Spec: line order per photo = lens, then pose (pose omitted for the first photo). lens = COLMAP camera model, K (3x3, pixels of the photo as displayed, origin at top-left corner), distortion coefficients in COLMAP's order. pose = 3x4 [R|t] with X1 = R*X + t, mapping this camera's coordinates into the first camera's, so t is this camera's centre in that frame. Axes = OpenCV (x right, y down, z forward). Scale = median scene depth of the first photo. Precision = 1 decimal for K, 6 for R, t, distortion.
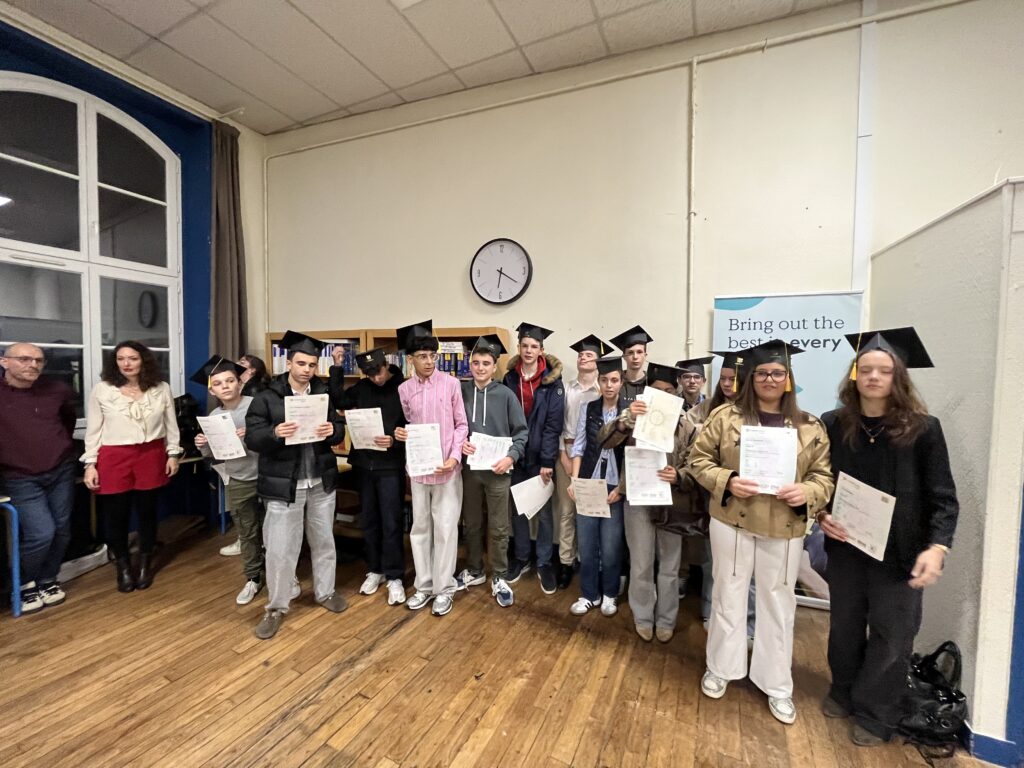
lens RADIAL K [[412.4, 0, 513.7], [0, 412.4, 385.6], [0, 0, 1]] dist [-0.000112, -0.000588]
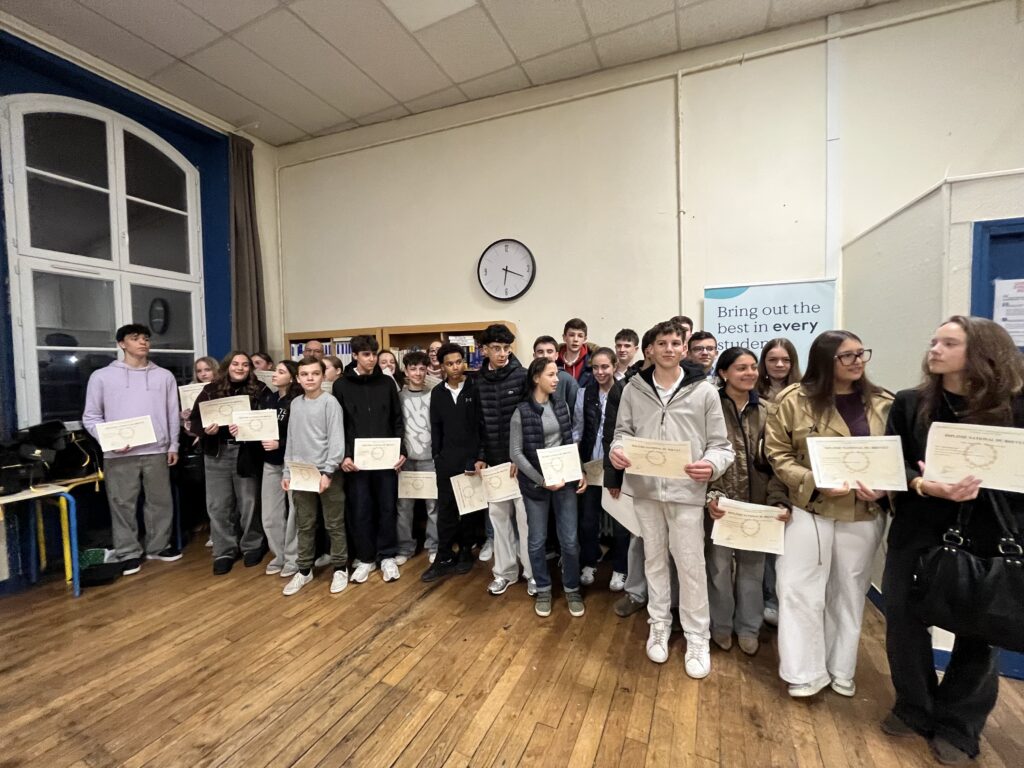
lens RADIAL K [[412.4, 0, 513.3], [0, 412.4, 385.0], [0, 0, 1]] dist [-0.000112, -0.000588]
pose [[0.999441, -0.029510, 0.015741, -0.048364], [0.029522, 0.999564, -0.000555, 0.032214], [-0.015717, 0.001020, 0.999876, -0.095992]]
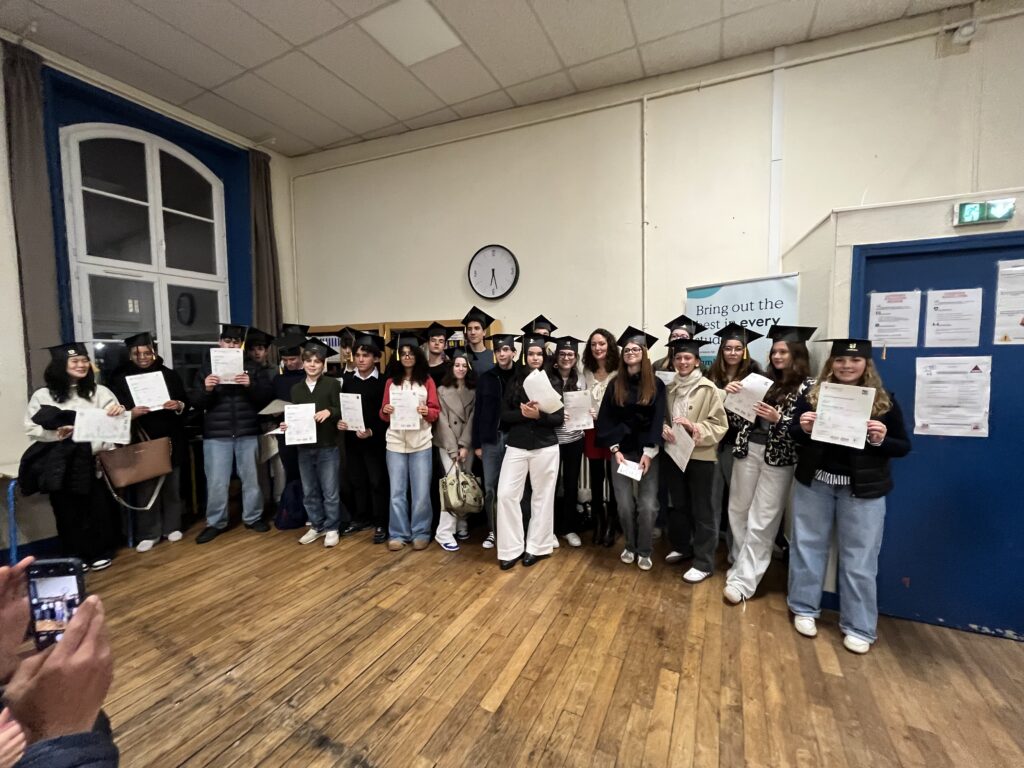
lens RADIAL K [[412.4, 0, 513.1], [0, 412.4, 386.2], [0, 0, 1]] dist [-0.000112, -0.000588]
pose [[0.999686, -0.021856, -0.012233, 0.042284], [0.022206, 0.999325, 0.029280, 0.030094], [0.011585, -0.029543, 0.999496, -0.272469]]
